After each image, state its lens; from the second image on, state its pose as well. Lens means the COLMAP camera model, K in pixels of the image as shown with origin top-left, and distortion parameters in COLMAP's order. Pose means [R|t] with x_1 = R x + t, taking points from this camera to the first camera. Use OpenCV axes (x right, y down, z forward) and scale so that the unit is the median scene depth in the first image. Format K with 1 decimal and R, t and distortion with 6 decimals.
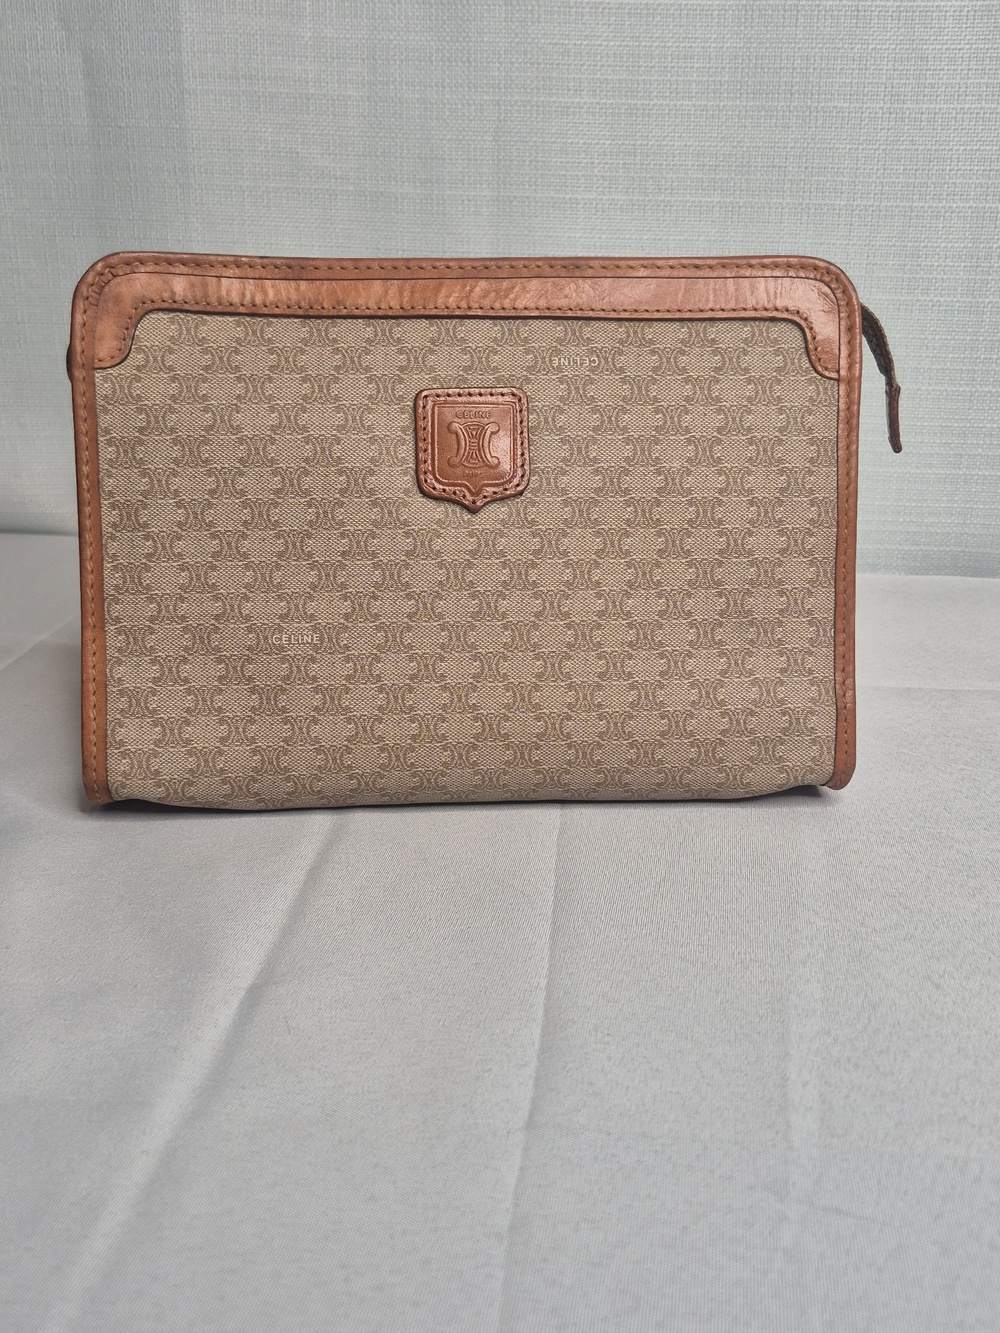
lens RADIAL K [[897.9, 0, 503.6], [0, 897.9, 665.9], [0, 0, 1]] dist [-0.008882, 0.001110]
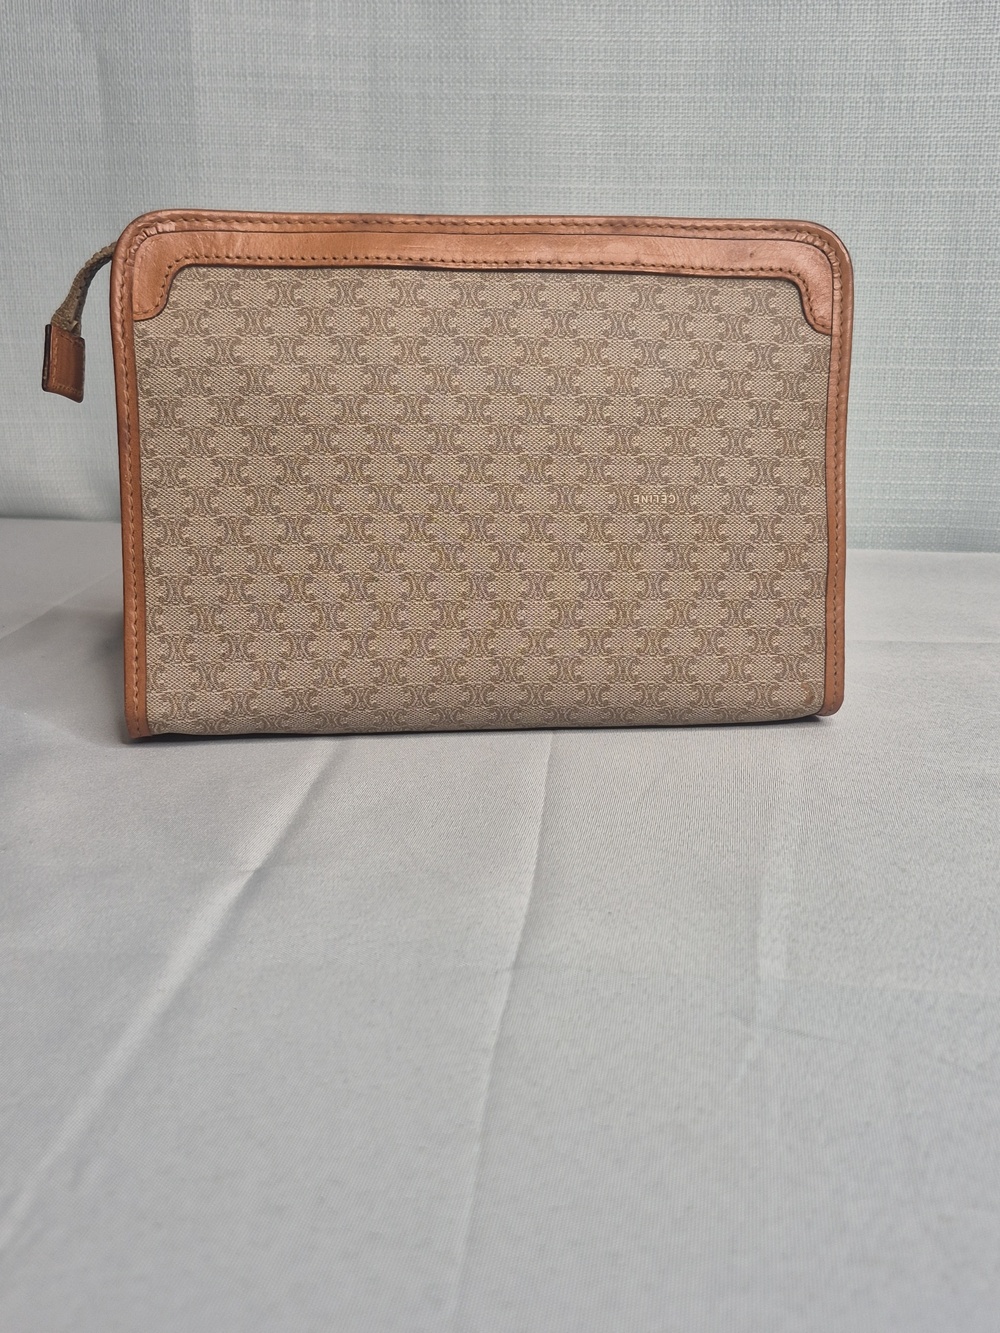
lens RADIAL K [[888.6, 0, 500.0], [0, 888.6, 666.5], [0, 0, 1]] dist [-0.001819, -0.004407]
pose [[0.999967, -0.003799, -0.007204, 0.014804], [0.003682, 0.999862, -0.016203, 0.131964], [0.007265, 0.016176, 0.999843, -0.060829]]
